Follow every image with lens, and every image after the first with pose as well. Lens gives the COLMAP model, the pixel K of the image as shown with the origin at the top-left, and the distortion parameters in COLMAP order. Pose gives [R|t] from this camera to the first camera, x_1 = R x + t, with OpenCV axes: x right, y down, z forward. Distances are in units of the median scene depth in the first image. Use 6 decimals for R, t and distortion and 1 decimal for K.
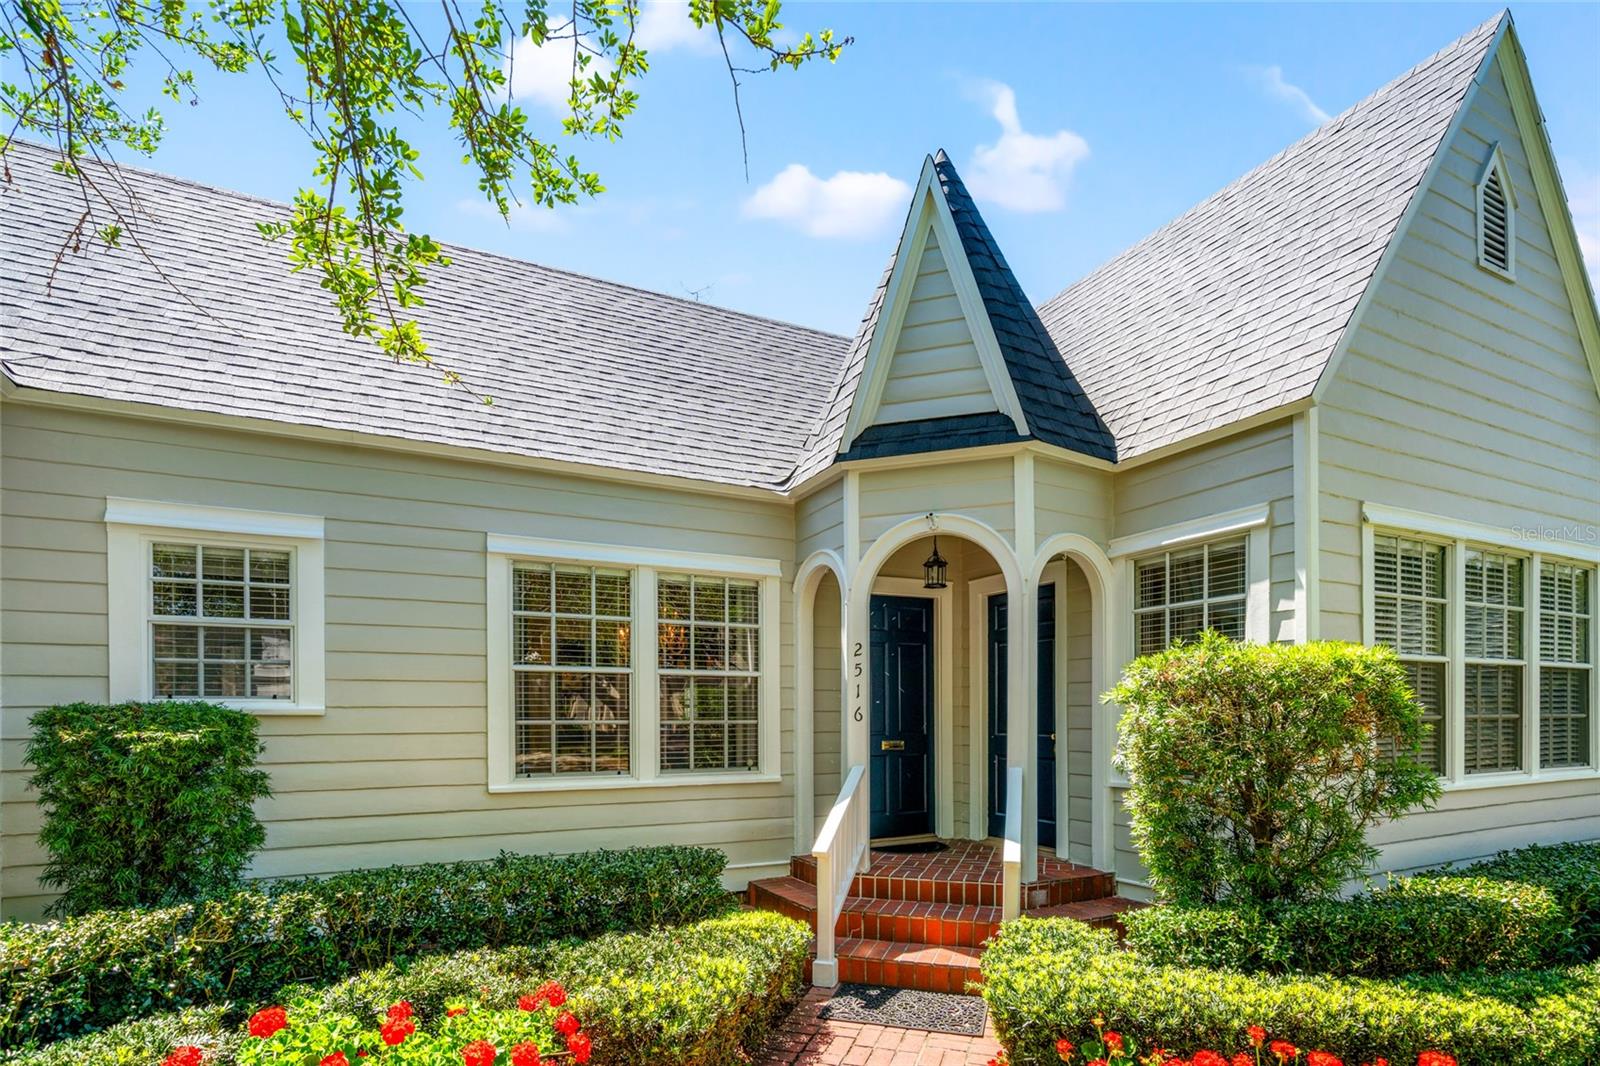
lens RADIAL K [[776.7, 0, 783.9], [0, 776.7, 717.2], [0, 0, 1]] dist [0.000859, -0.001738]
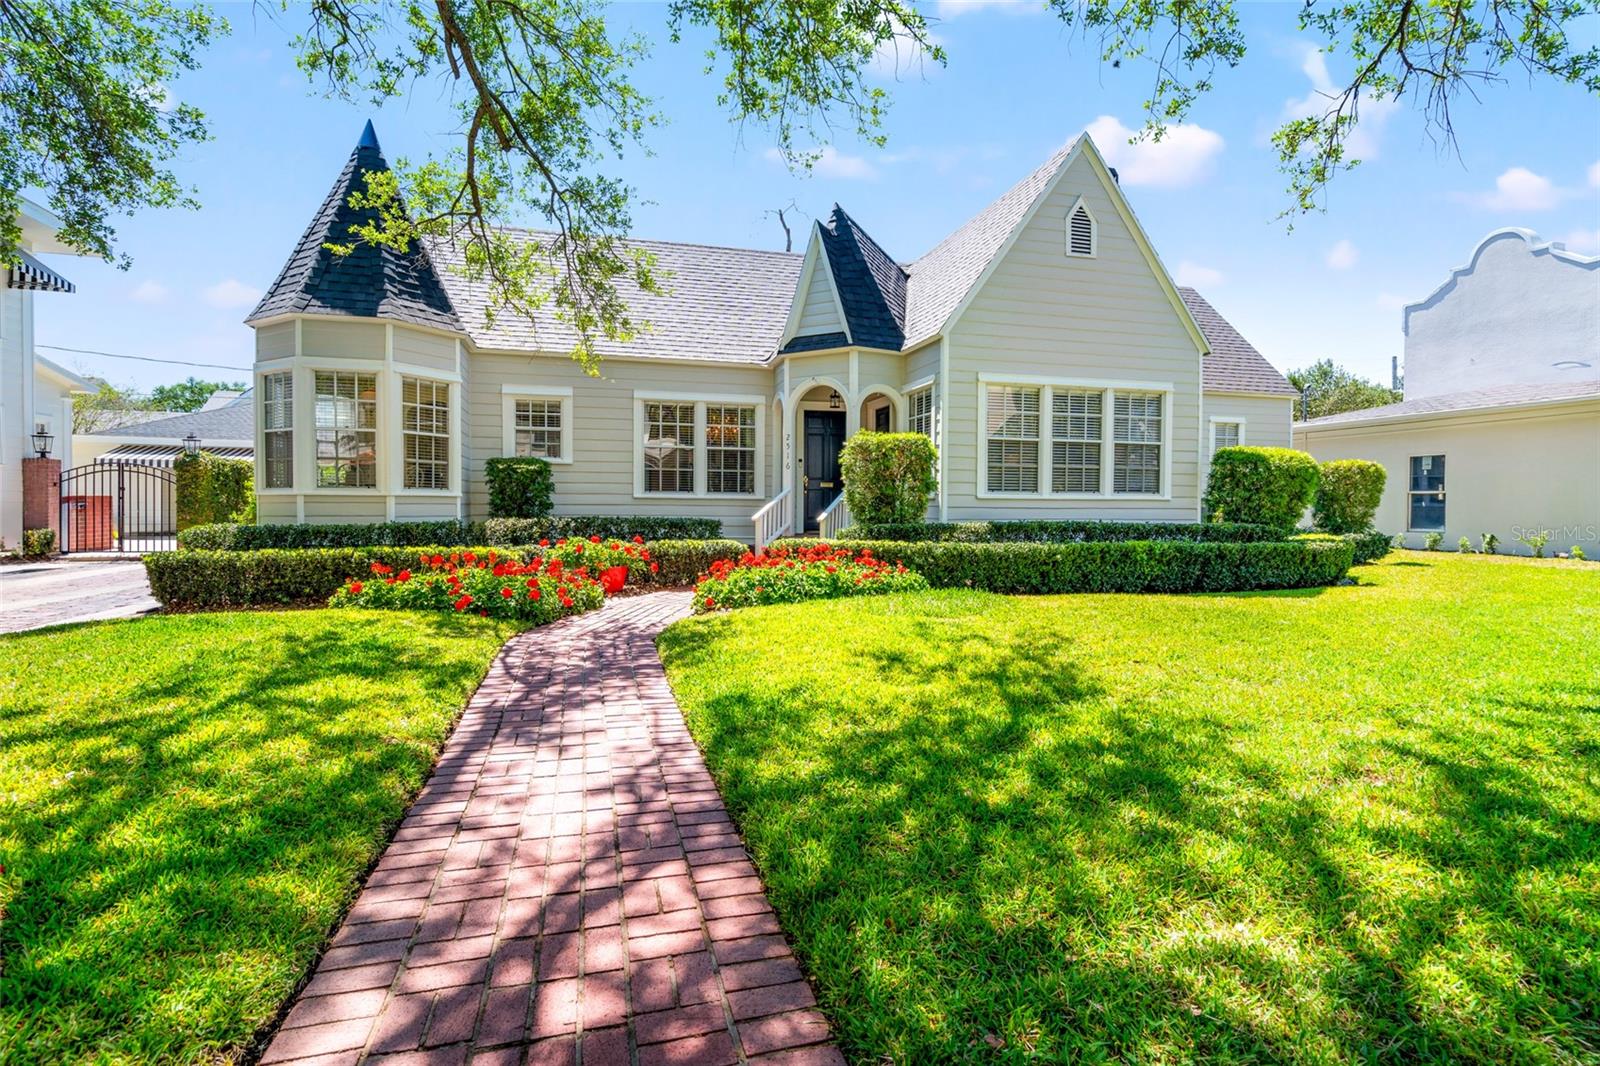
lens RADIAL K [[776.7, 0, 805.7], [0, 776.7, 515.8], [0, 0, 1]] dist [0.000859, -0.001738]
pose [[0.976628, 0.013933, -0.214482, 0.652854], [-0.011633, 0.999861, 0.011985, 0.116621], [0.214619, -0.009210, 0.976654, -1.227950]]
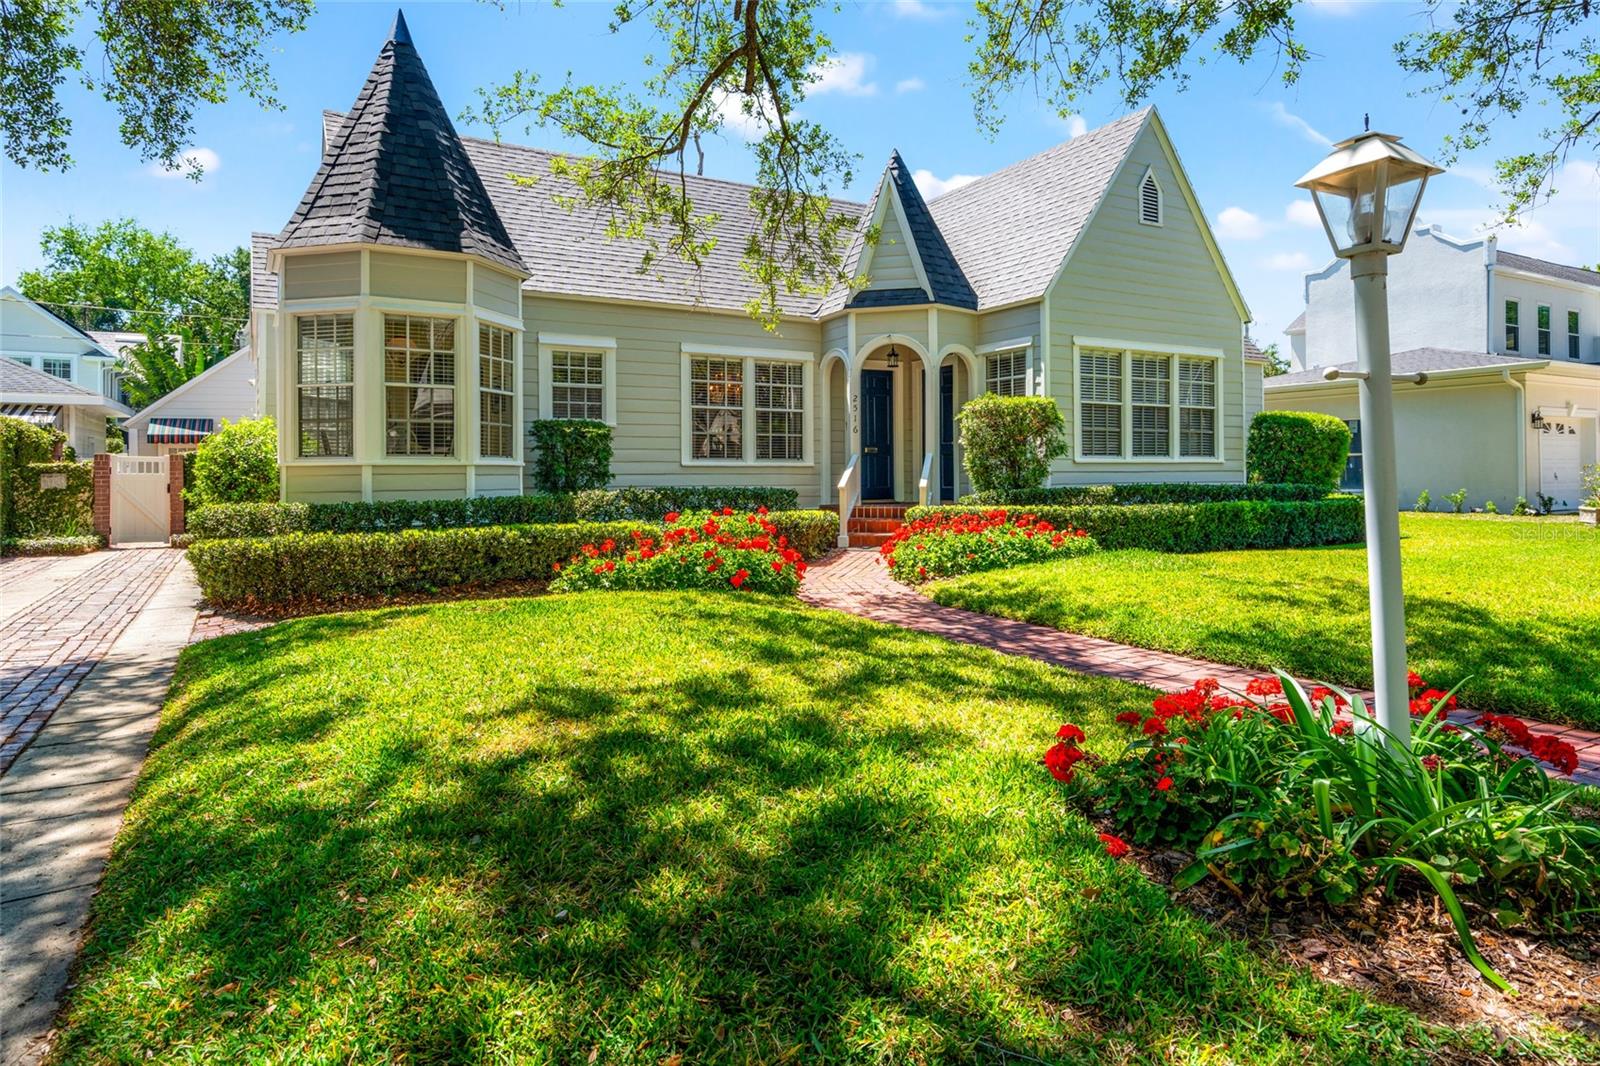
lens RADIAL K [[960.9, 0, 781.5], [0, 960.9, 462.0], [0, 0, 1]] dist [0.004518, -0.000236]
pose [[0.998523, -0.000605, 0.054330, -0.248710], [0.001523, 0.999857, -0.016855, 0.130073], [-0.054312, 0.016913, 0.998381, -1.596112]]
